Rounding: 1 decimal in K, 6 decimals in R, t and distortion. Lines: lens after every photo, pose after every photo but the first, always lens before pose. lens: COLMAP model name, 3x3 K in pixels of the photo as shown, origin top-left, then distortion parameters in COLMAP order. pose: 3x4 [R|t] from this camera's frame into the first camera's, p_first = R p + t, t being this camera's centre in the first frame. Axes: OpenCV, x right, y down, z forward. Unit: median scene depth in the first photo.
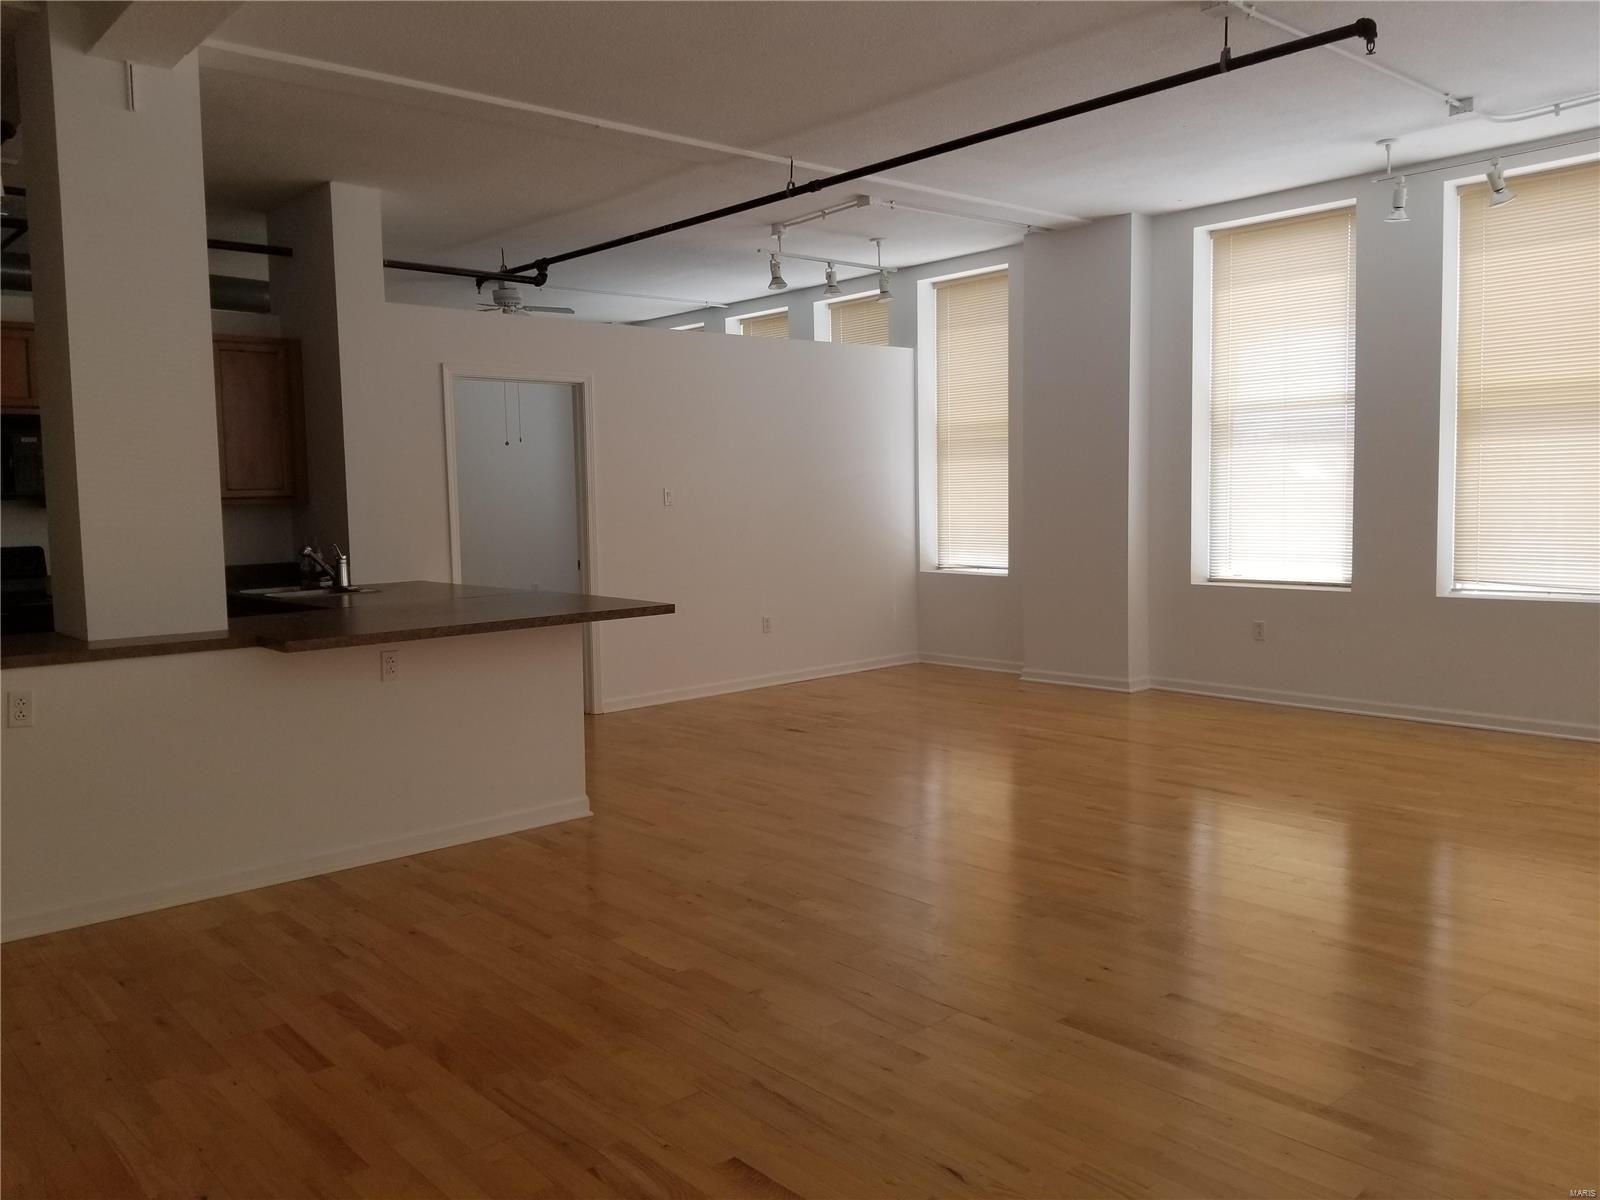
lens RADIAL K [[1245.3, 0, 783.4], [0, 1245.3, 578.5], [0, 0, 1]] dist [0.078693, -0.143011]
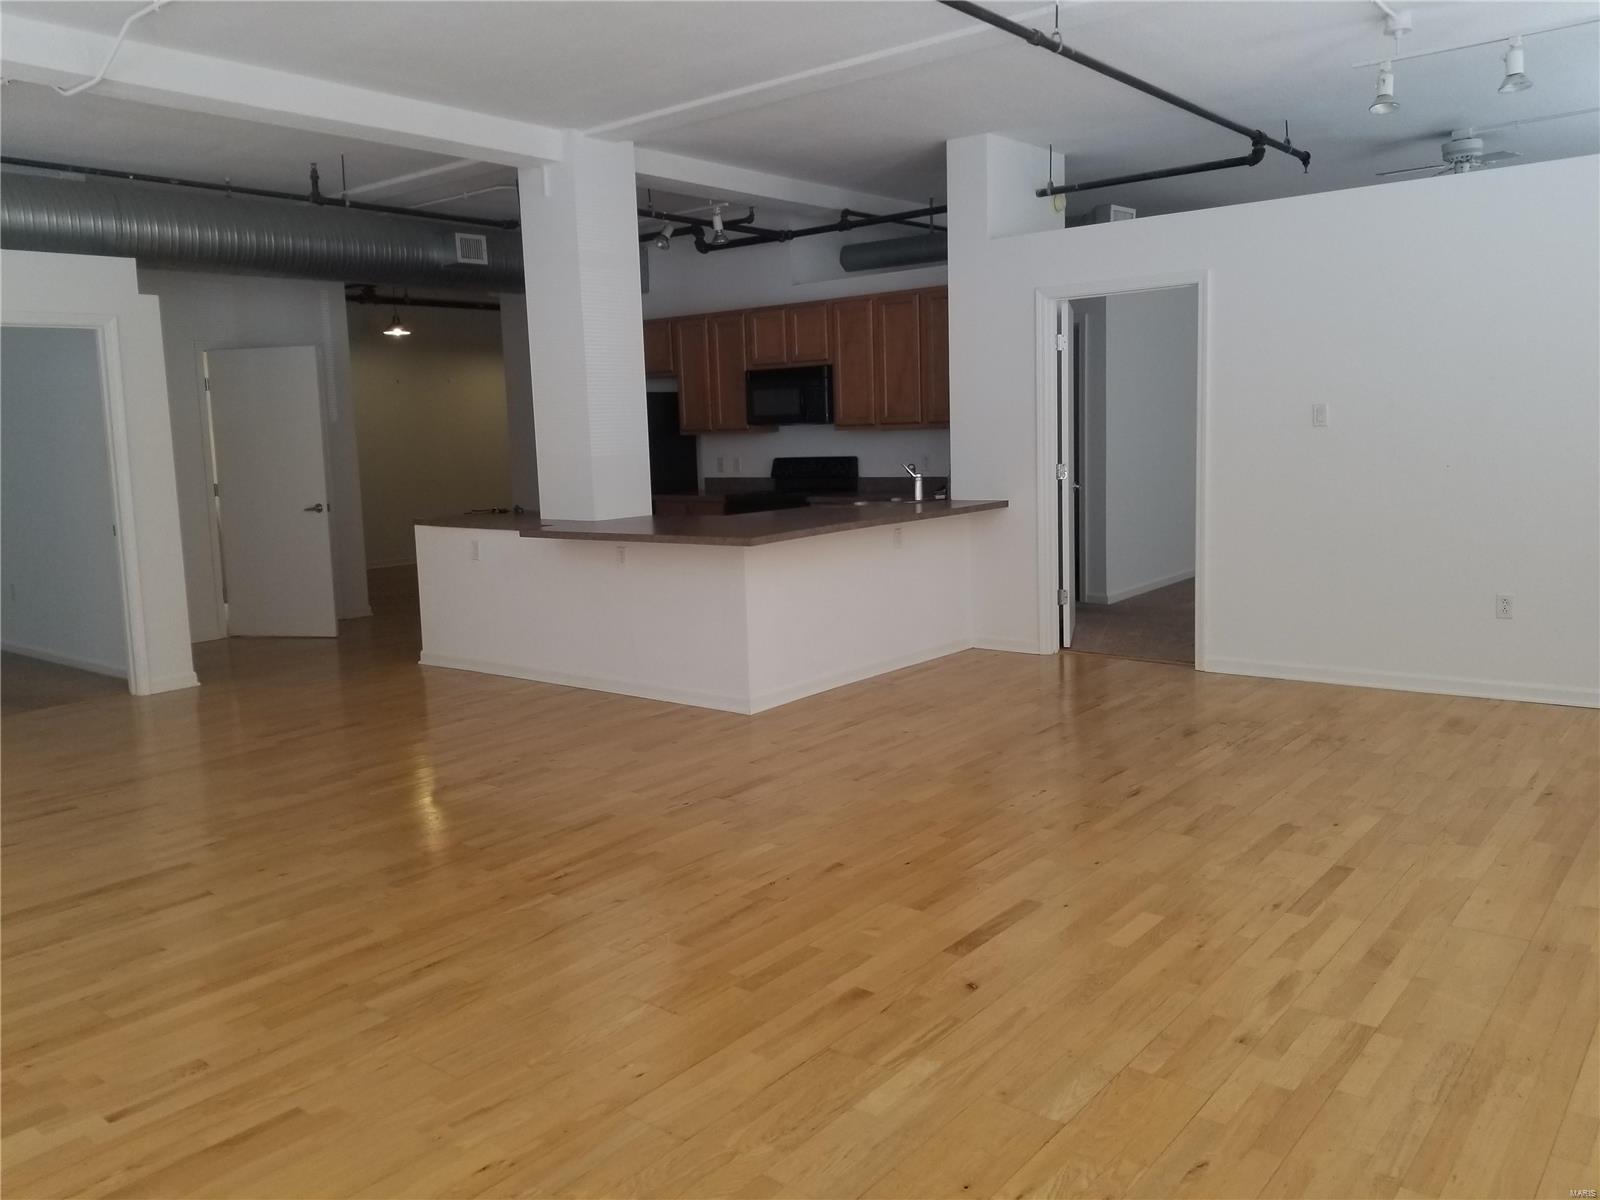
lens RADIAL K [[1245.3, 0, 783.4], [0, 1245.3, 578.5], [0, 0, 1]] dist [0.078693, -0.143011]
pose [[0.154552, 0.132305, -0.979086, 1.117981], [-0.035174, 0.991102, 0.128376, -0.097058], [0.987358, 0.014598, 0.157830, 0.994238]]
